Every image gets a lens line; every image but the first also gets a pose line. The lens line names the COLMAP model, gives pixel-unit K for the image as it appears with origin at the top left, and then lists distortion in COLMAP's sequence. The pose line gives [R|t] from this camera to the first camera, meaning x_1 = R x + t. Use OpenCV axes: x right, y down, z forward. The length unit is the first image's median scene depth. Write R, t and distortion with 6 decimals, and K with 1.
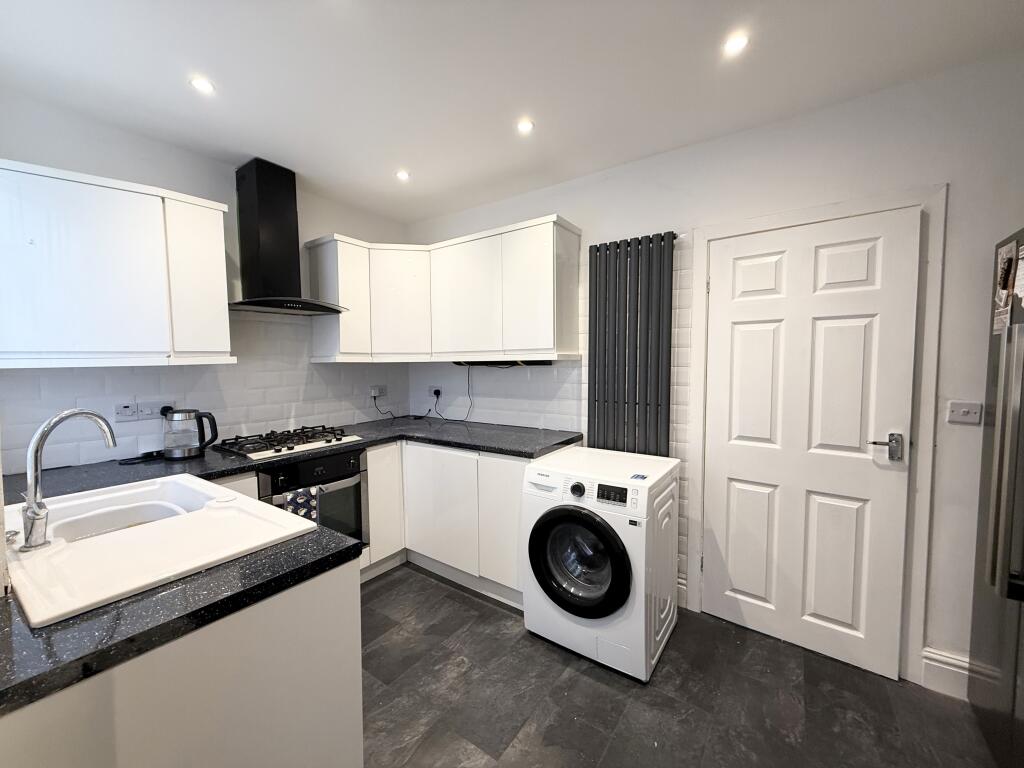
lens RADIAL K [[408.4, 0, 507.6], [0, 408.4, 383.2], [0, 0, 1]] dist [0.000632, 0.000165]
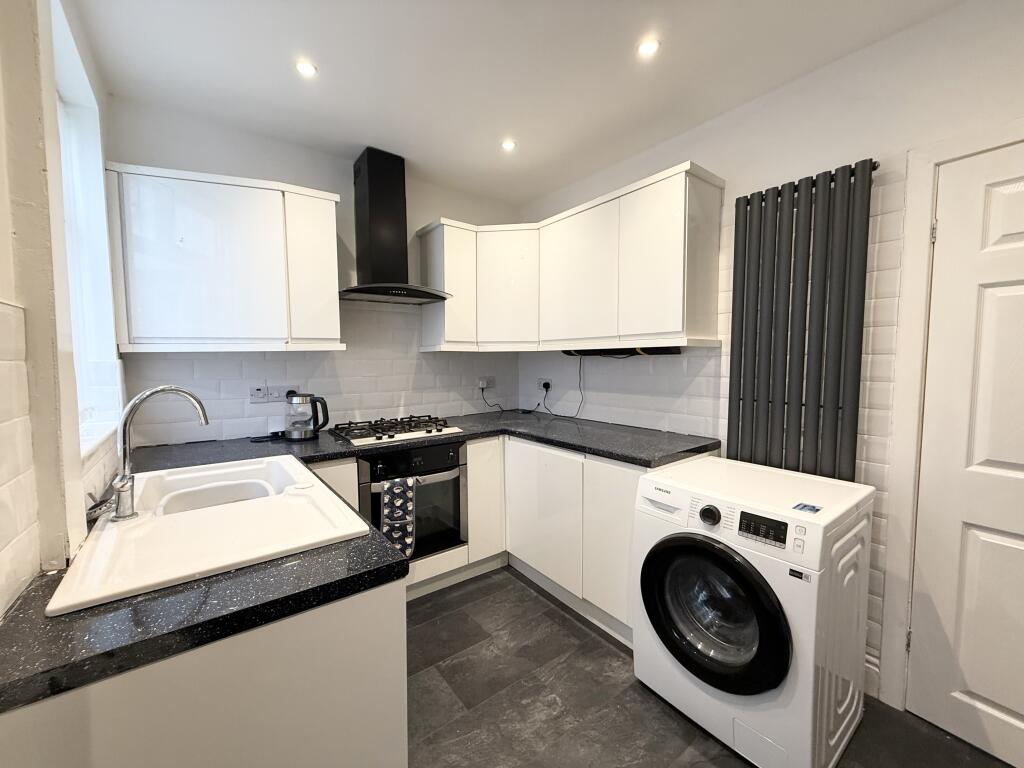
lens RADIAL K [[408.4, 0, 507.6], [0, 408.4, 383.2], [0, 0, 1]] dist [0.000632, 0.000165]
pose [[0.953391, 0.022076, -0.300929, 0.031103], [-0.019926, 0.999749, 0.010212, 0.015056], [0.301079, -0.003739, 0.953592, 0.144258]]
